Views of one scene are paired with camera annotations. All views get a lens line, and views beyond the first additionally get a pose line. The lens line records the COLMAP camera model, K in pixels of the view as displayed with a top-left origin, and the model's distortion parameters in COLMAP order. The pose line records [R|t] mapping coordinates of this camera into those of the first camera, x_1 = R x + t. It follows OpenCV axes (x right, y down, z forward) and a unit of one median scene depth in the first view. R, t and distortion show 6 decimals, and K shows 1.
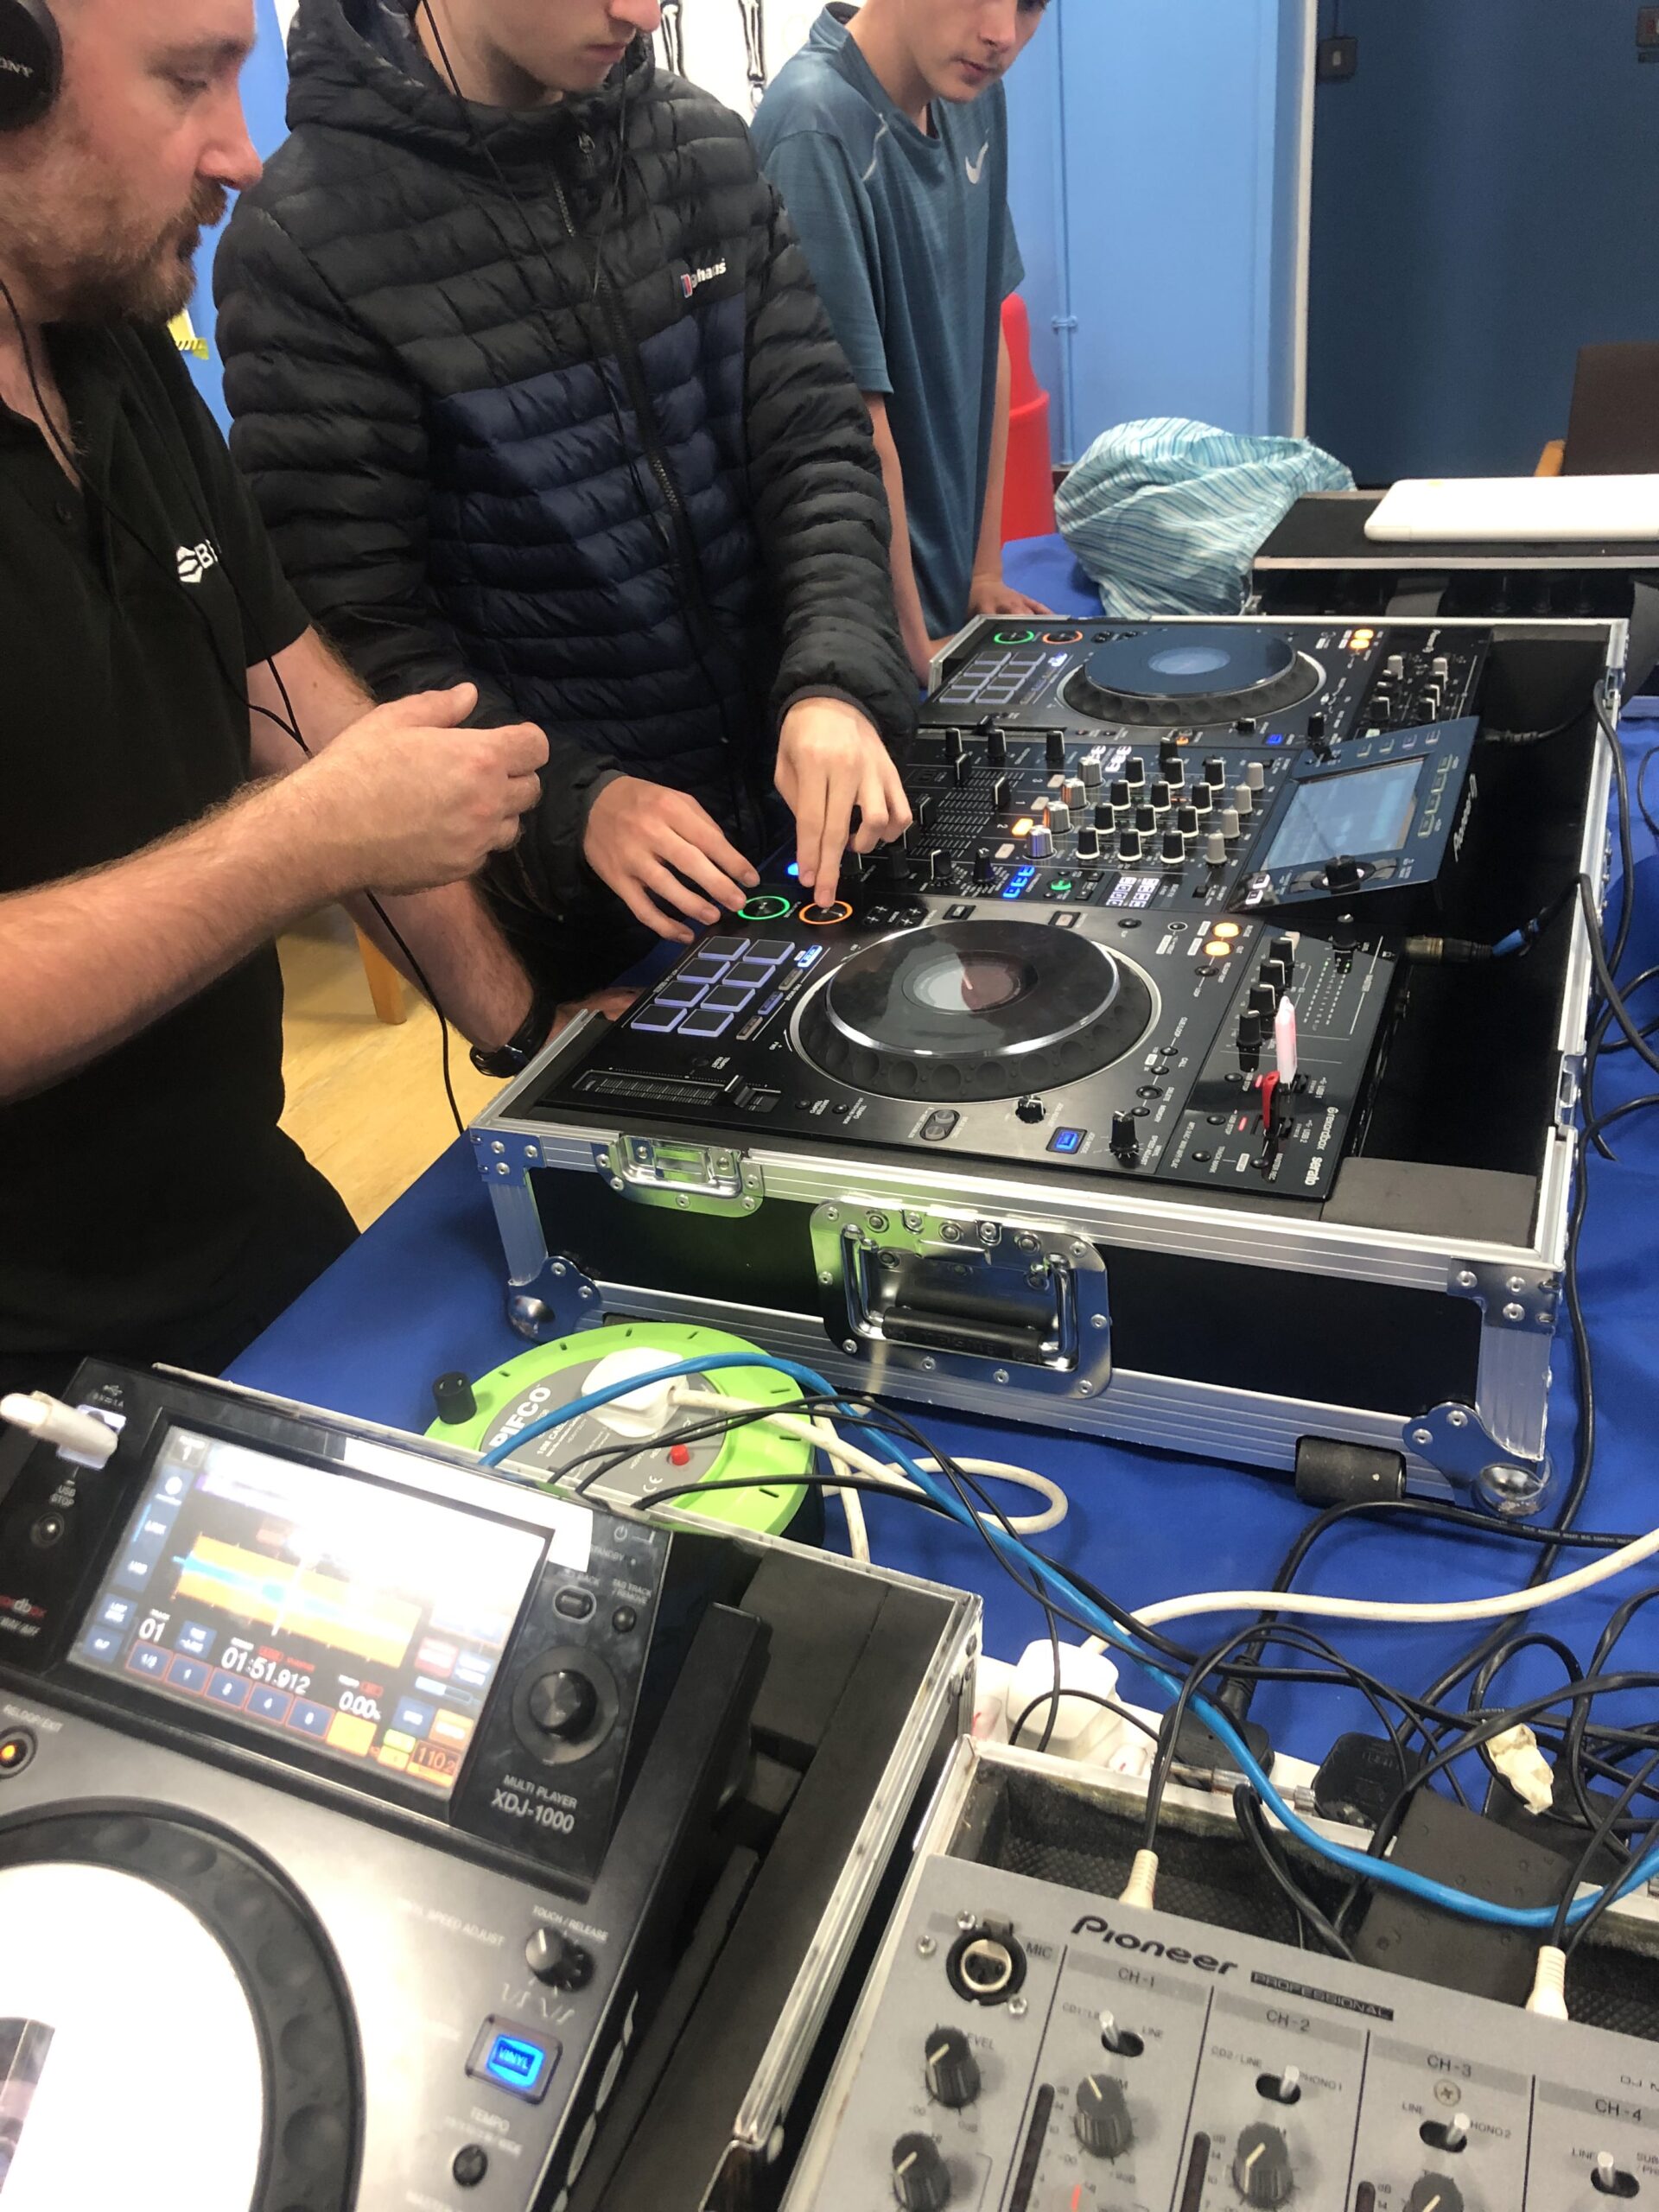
lens RADIAL K [[1806.9, 0, 829.6], [0, 1806.9, 1086.1], [0, 0, 1]] dist [0.008292, -0.008042]
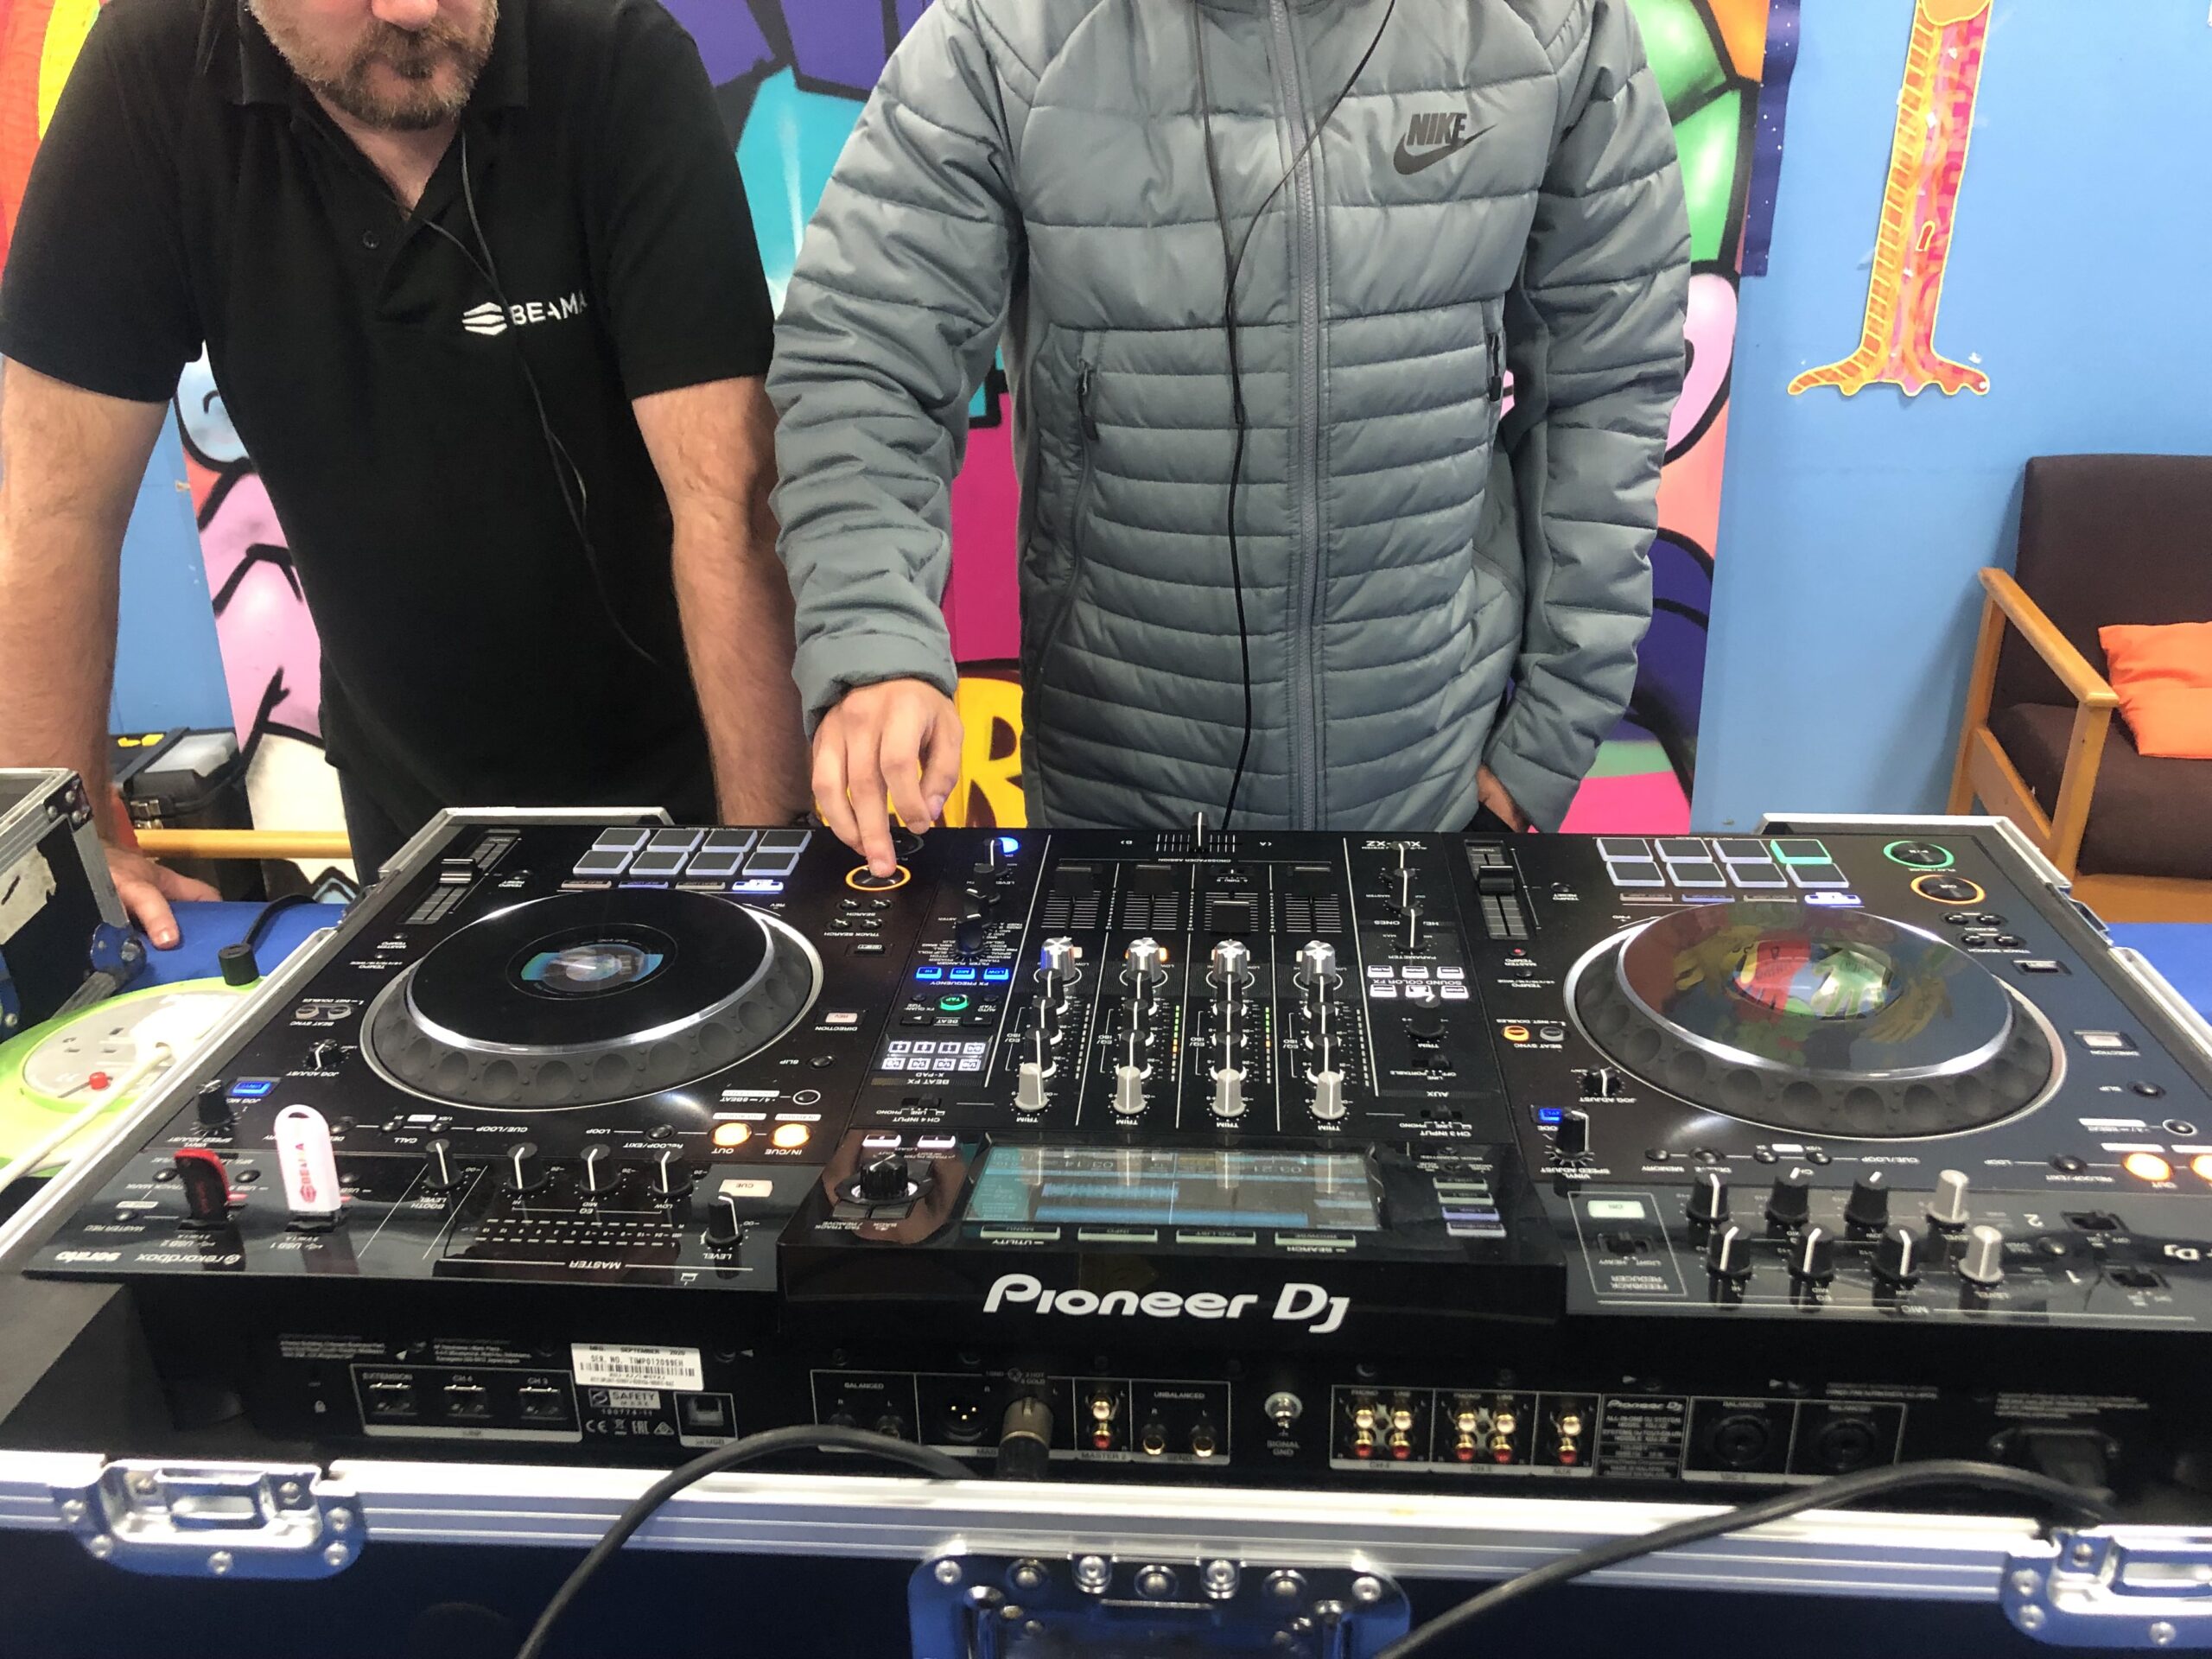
lens RADIAL K [[1817.3, 0, 1108.0], [0, 1817.3, 839.8], [0, 0, 1]] dist [0.020375, 0.001565]
pose [[0.310340, 0.466053, -0.828543, 0.874925], [-0.492549, 0.824293, 0.279173, -0.485856], [0.813071, 0.321460, 0.485365, 0.825189]]
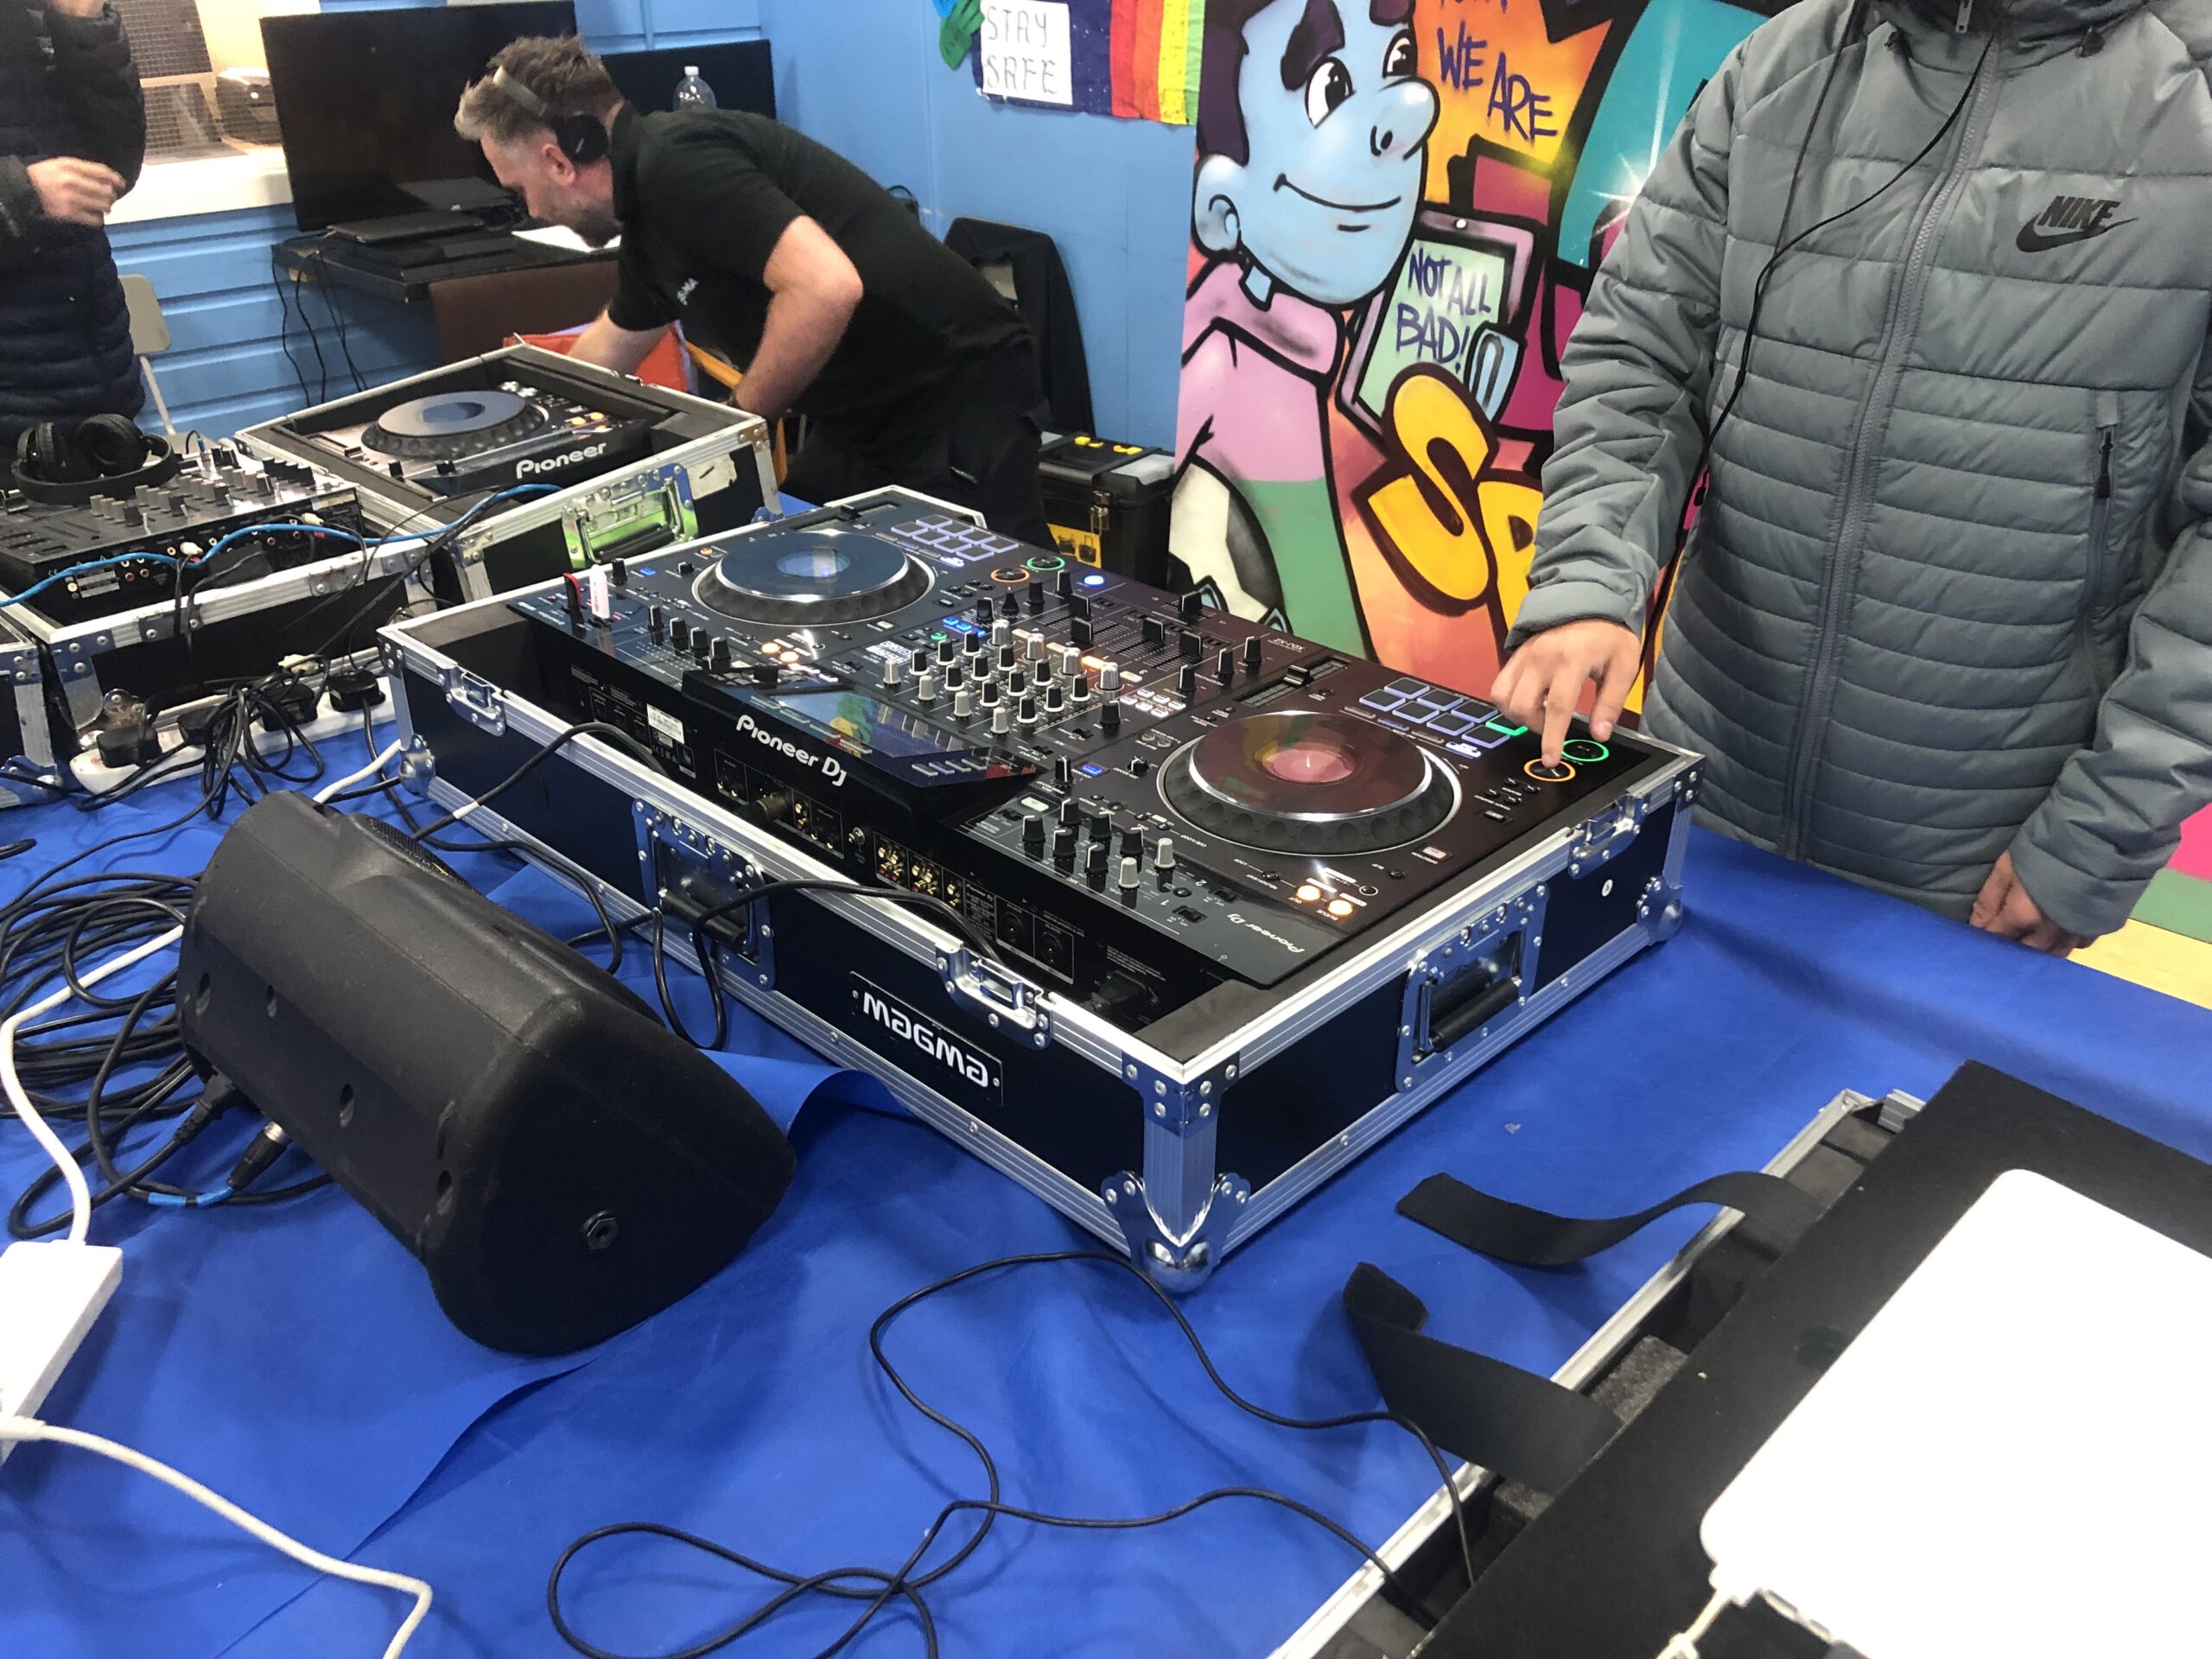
lens RADIAL K [[1824.5, 0, 1097.1], [0, 1824.5, 826.0], [0, 0, 1]] dist [0.067984, -0.137172]
pose [[-0.380496, 0.525216, -0.761164, 1.386240], [-0.437882, 0.622638, 0.648522, -1.112858], [0.814545, 0.580060, -0.006929, 1.434681]]
